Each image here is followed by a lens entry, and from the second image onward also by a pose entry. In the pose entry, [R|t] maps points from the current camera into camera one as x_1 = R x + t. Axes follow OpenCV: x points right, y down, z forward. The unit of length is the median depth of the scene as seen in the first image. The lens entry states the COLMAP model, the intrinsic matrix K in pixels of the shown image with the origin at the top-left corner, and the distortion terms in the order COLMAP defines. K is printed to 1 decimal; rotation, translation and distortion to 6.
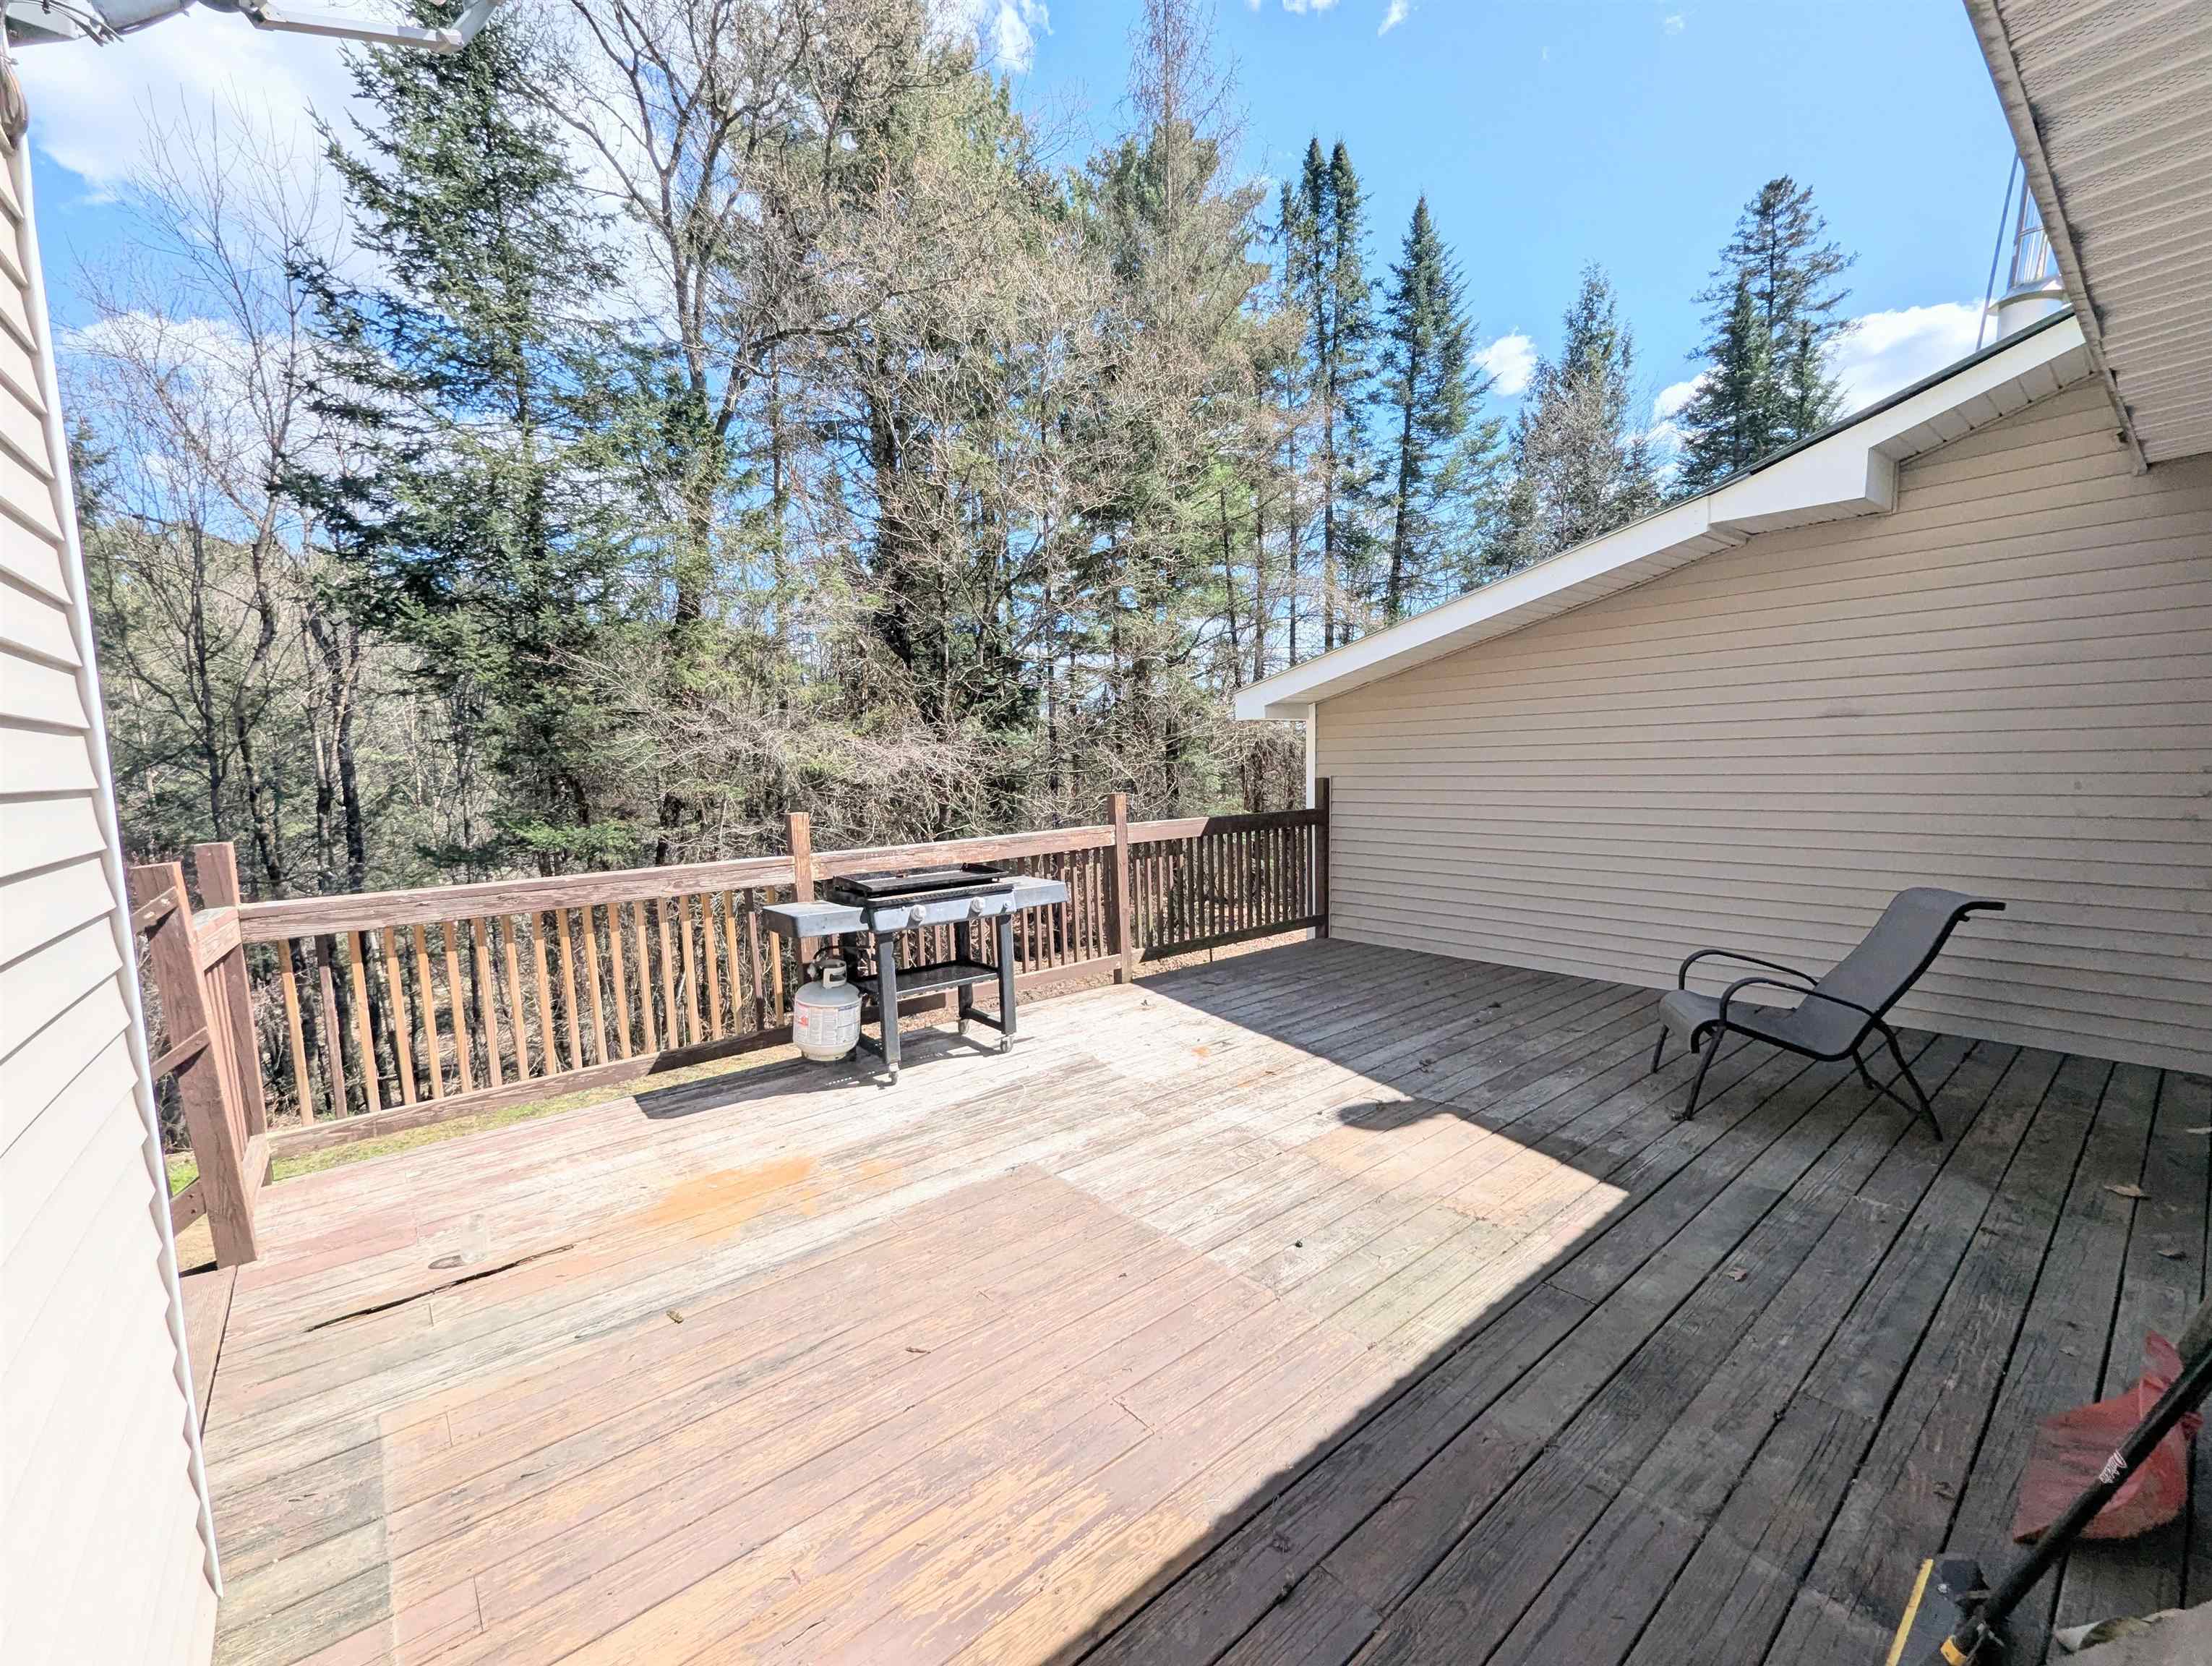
lens RADIAL K [[919.0, 0, 1106.7], [0, 919.0, 846.9], [0, 0, 1]] dist [-0.002939, -0.000104]
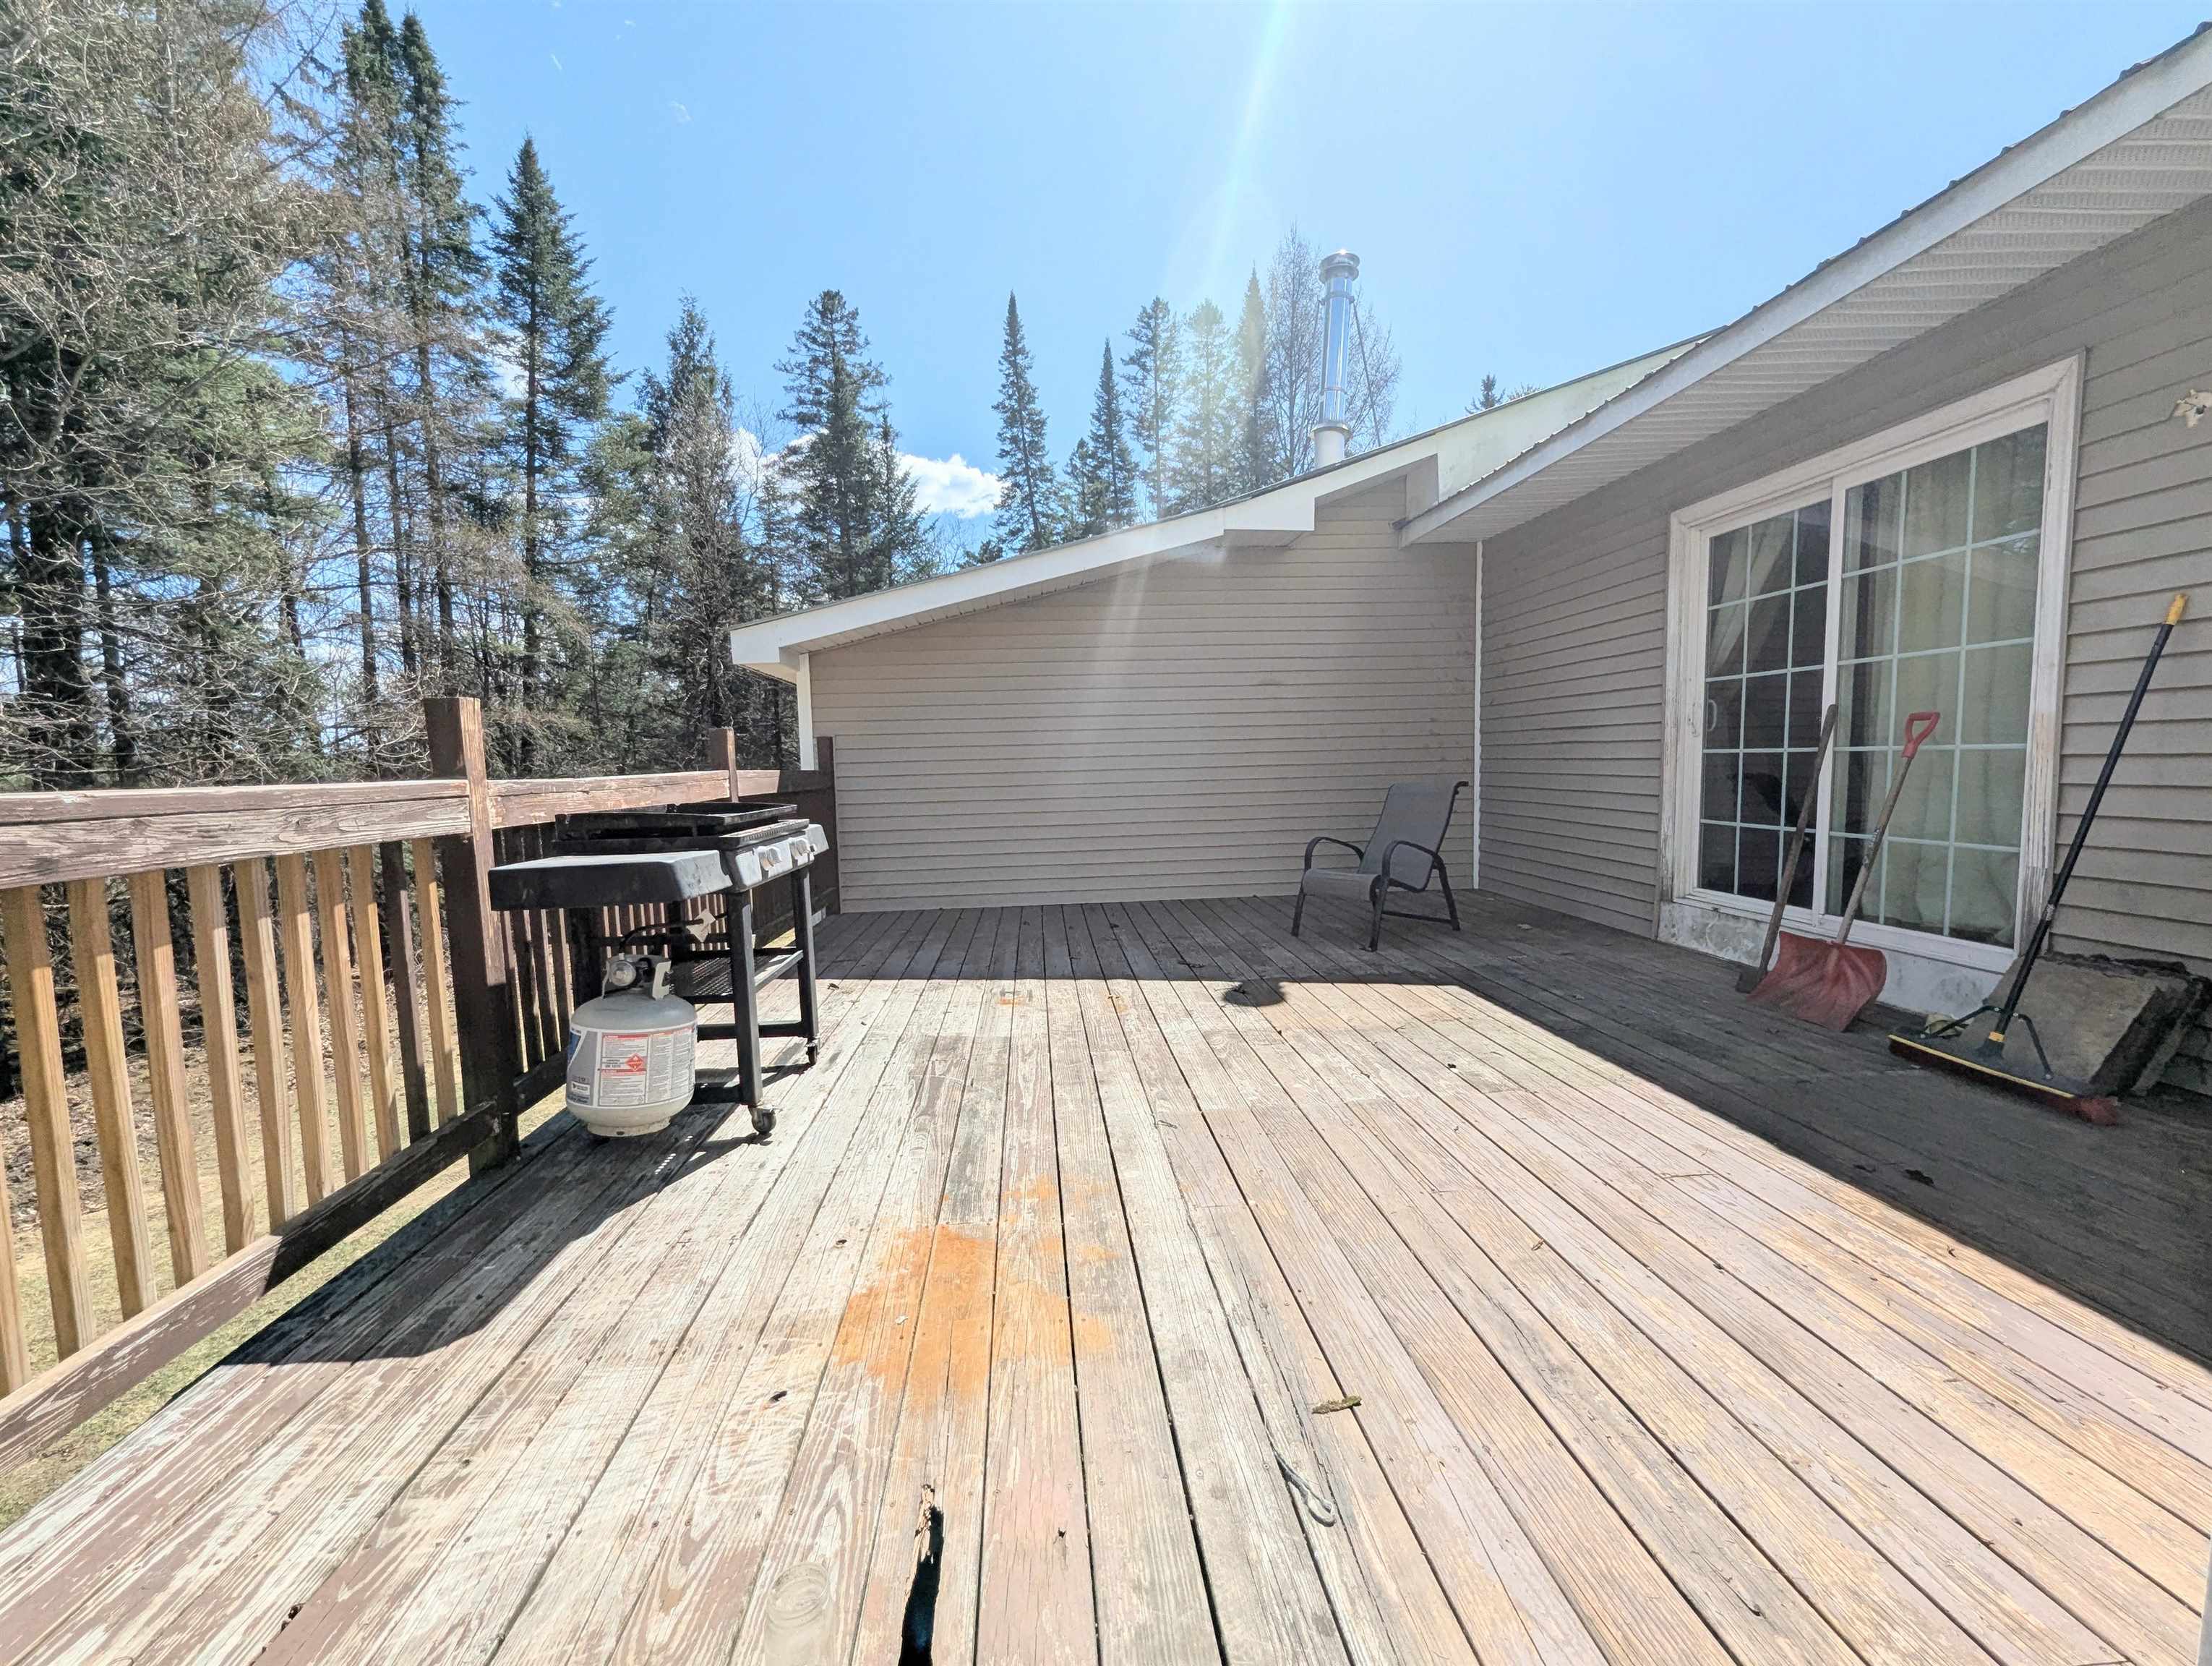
lens RADIAL K [[919.0, 0, 1106.7], [0, 919.0, 846.9], [0, 0, 1]] dist [-0.002939, -0.000104]
pose [[0.574574, -0.061053, 0.816172, -0.107333], [0.087825, 0.996055, 0.012681, 0.013949], [-0.813727, 0.064394, 0.577669, 0.079866]]
